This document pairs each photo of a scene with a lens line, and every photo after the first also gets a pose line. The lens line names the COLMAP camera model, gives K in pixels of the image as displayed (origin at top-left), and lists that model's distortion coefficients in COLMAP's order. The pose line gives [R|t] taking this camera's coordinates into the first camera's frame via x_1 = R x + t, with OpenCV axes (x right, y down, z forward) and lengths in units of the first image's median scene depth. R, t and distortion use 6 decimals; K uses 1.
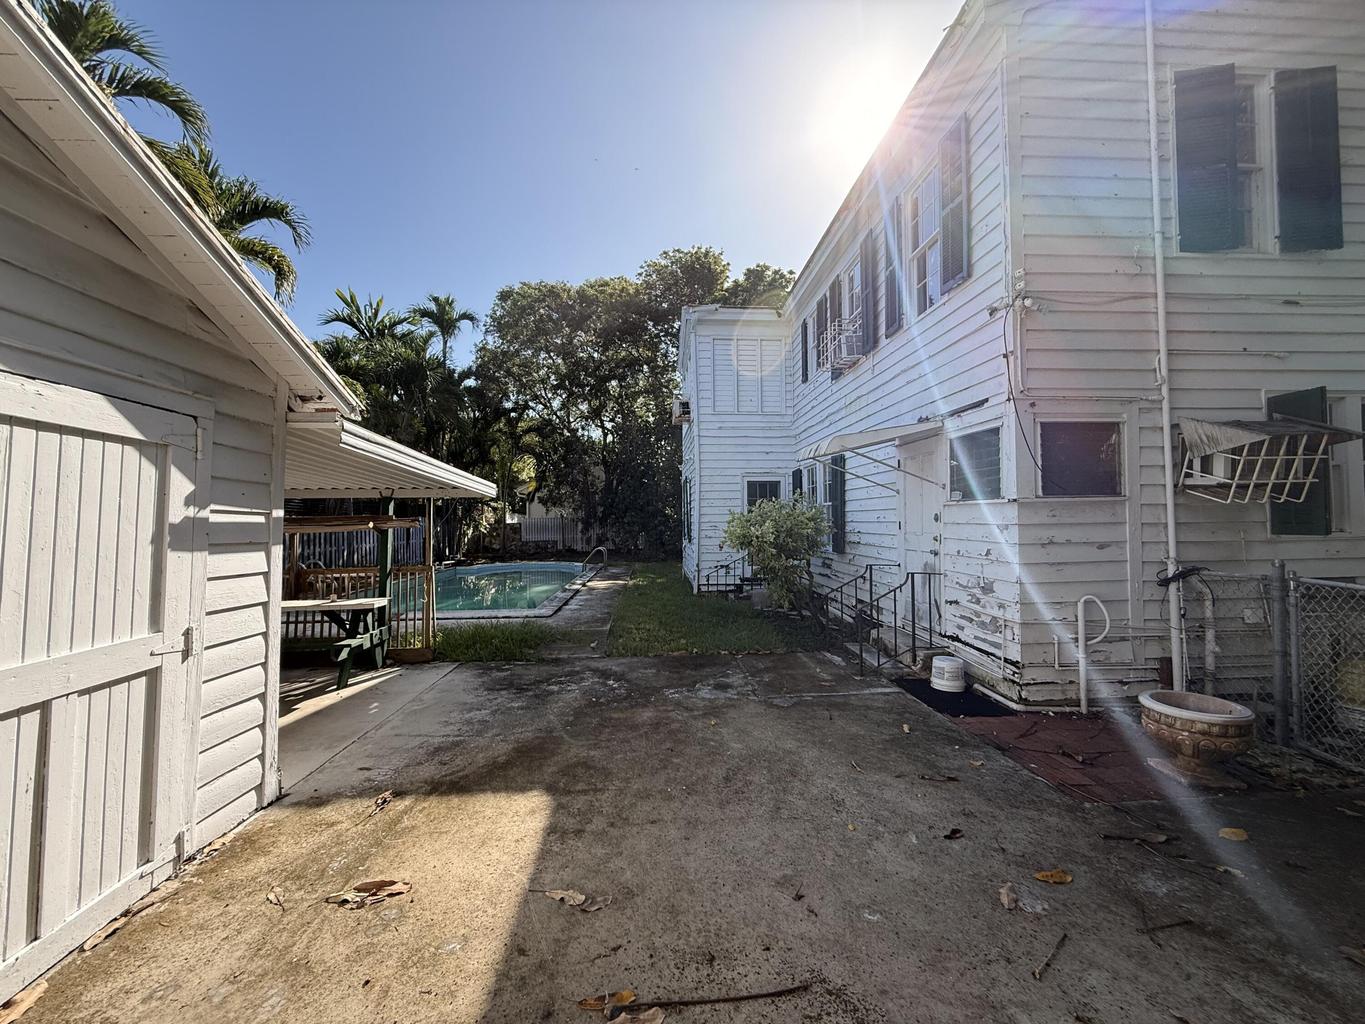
lens RADIAL K [[547.3, 0, 677.5], [0, 547.3, 512.6], [0, 0, 1]] dist [0.001190, 0.000127]
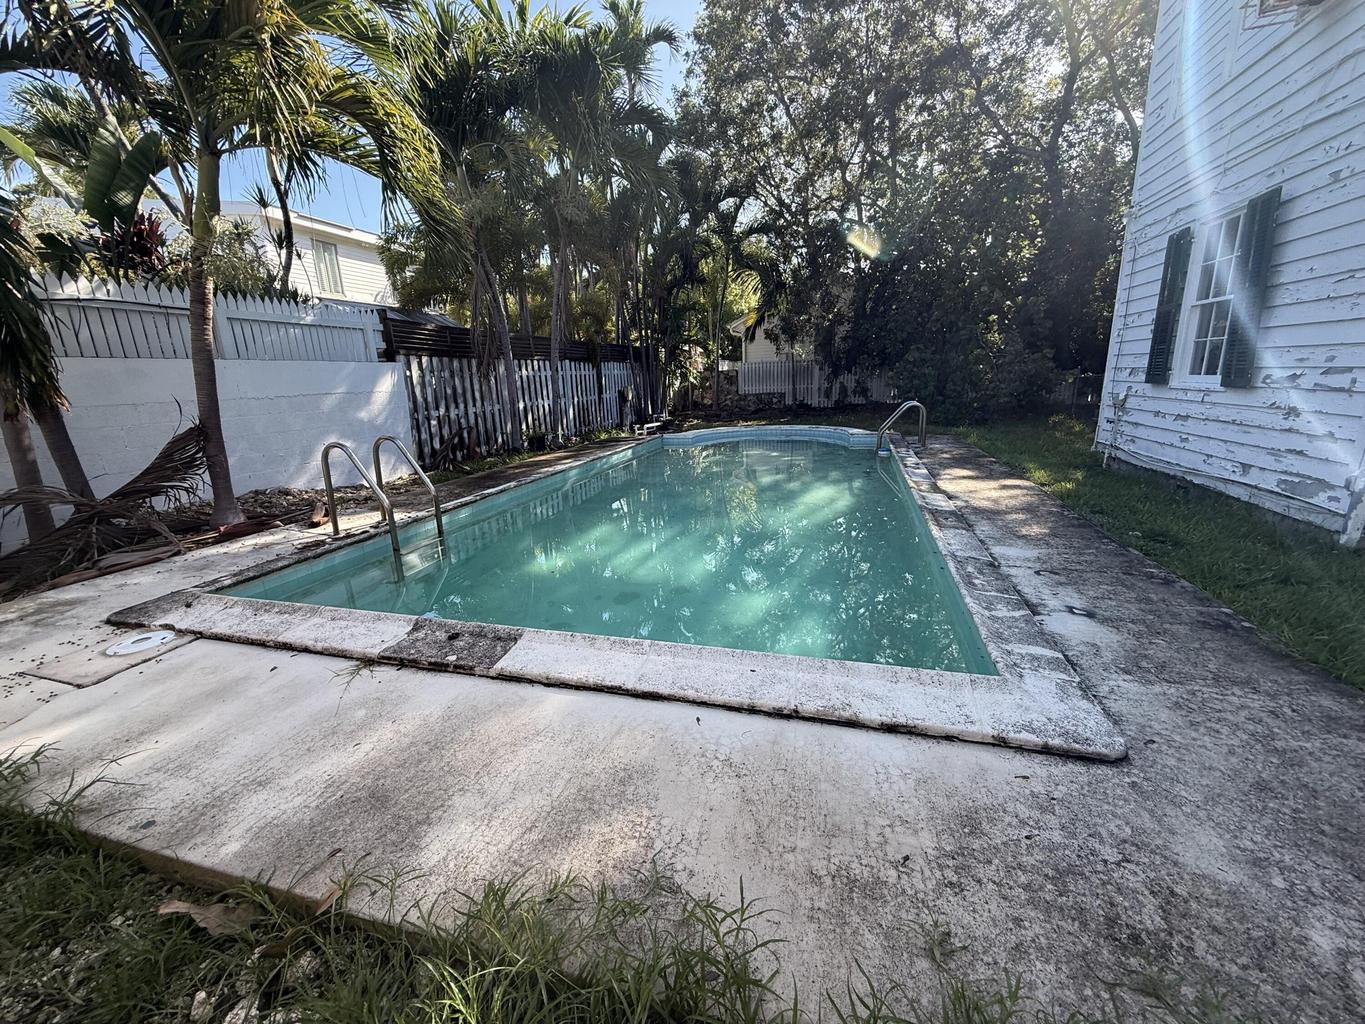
lens RADIAL K [[550.5, 0, 677.7], [0, 550.5, 514.7], [0, 0, 1]] dist [0.000505, 0.000090]
pose [[0.939512, 0.056319, -0.337854, -0.108961], [0.034050, 0.966146, 0.255740, 0.016780], [0.340819, -0.251775, 0.905788, 0.262711]]
